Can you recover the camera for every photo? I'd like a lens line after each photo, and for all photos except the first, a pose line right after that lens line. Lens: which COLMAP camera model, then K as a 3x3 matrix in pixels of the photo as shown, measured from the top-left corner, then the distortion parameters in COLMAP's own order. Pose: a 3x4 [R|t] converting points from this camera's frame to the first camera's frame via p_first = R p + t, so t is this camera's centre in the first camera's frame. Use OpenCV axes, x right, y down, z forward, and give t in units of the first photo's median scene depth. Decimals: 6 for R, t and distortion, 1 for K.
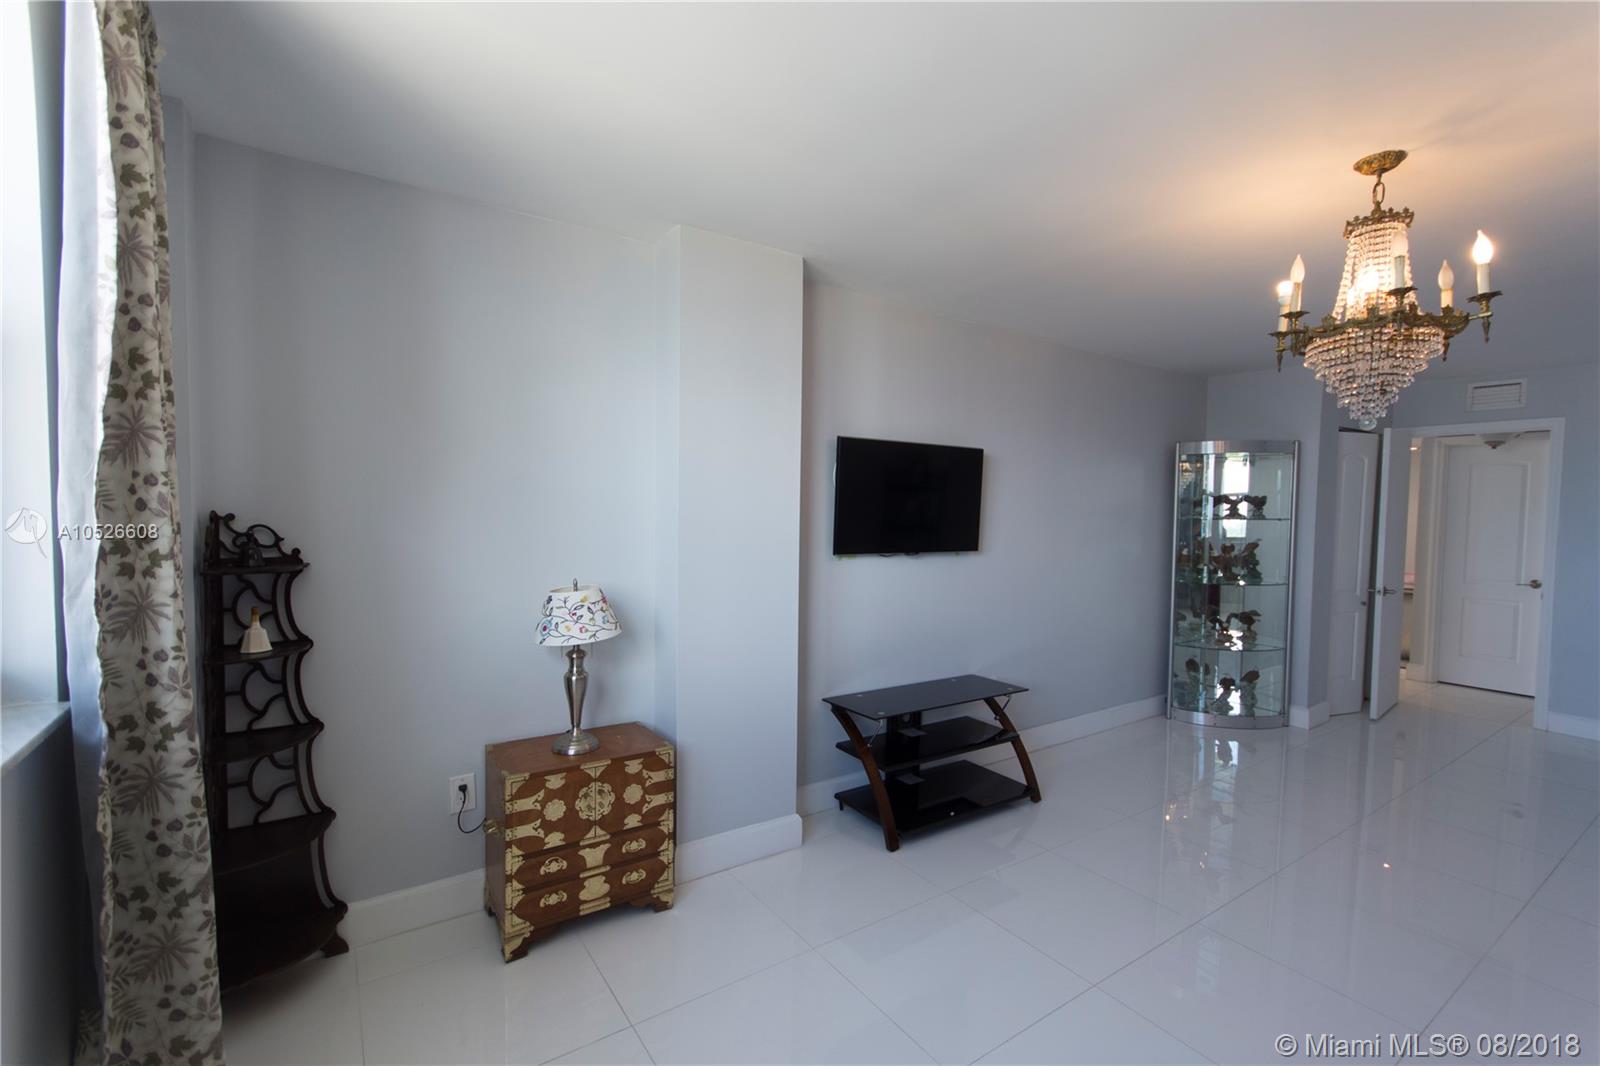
lens RADIAL K [[704.0, 0, 807.4], [0, 704.0, 536.2], [0, 0, 1]] dist [0.003432, 0.003390]
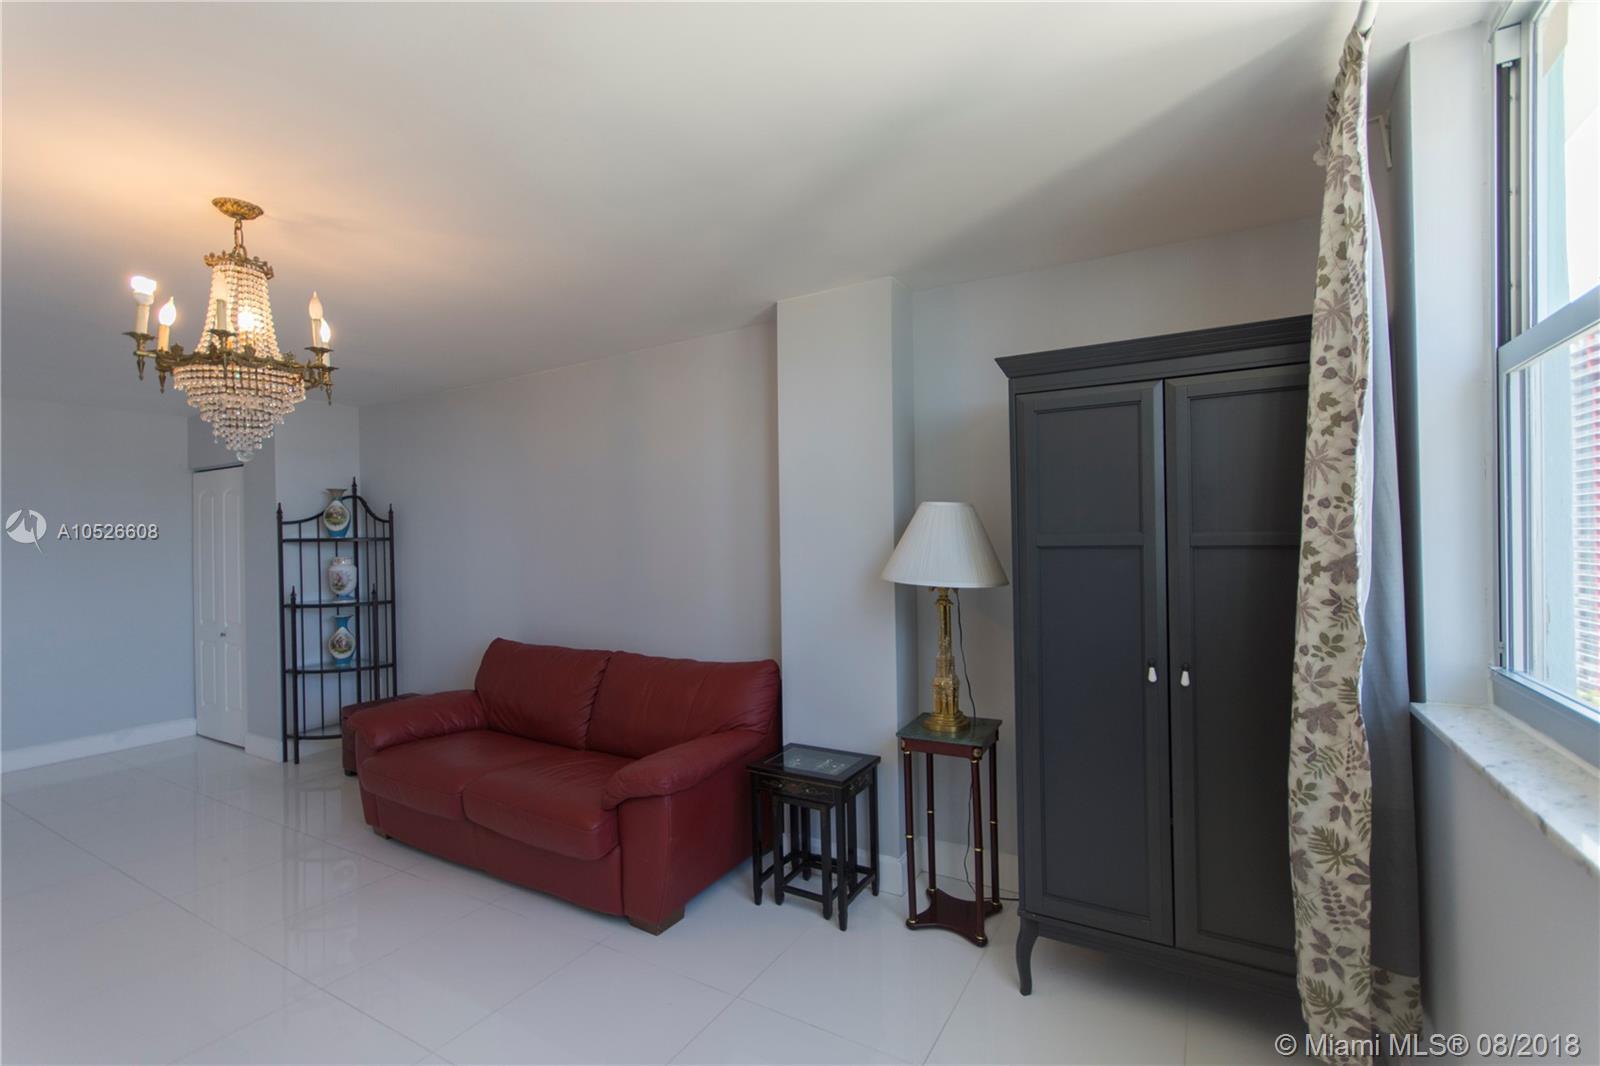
lens RADIAL K [[704.0, 0, 808.7], [0, 704.0, 541.4], [0, 0, 1]] dist [0.003432, 0.003390]
pose [[-0.429896, -0.011763, 0.902802, -0.224038], [0.049530, 0.998102, 0.036590, -0.013339], [-0.901519, 0.060446, -0.428497, 0.313664]]
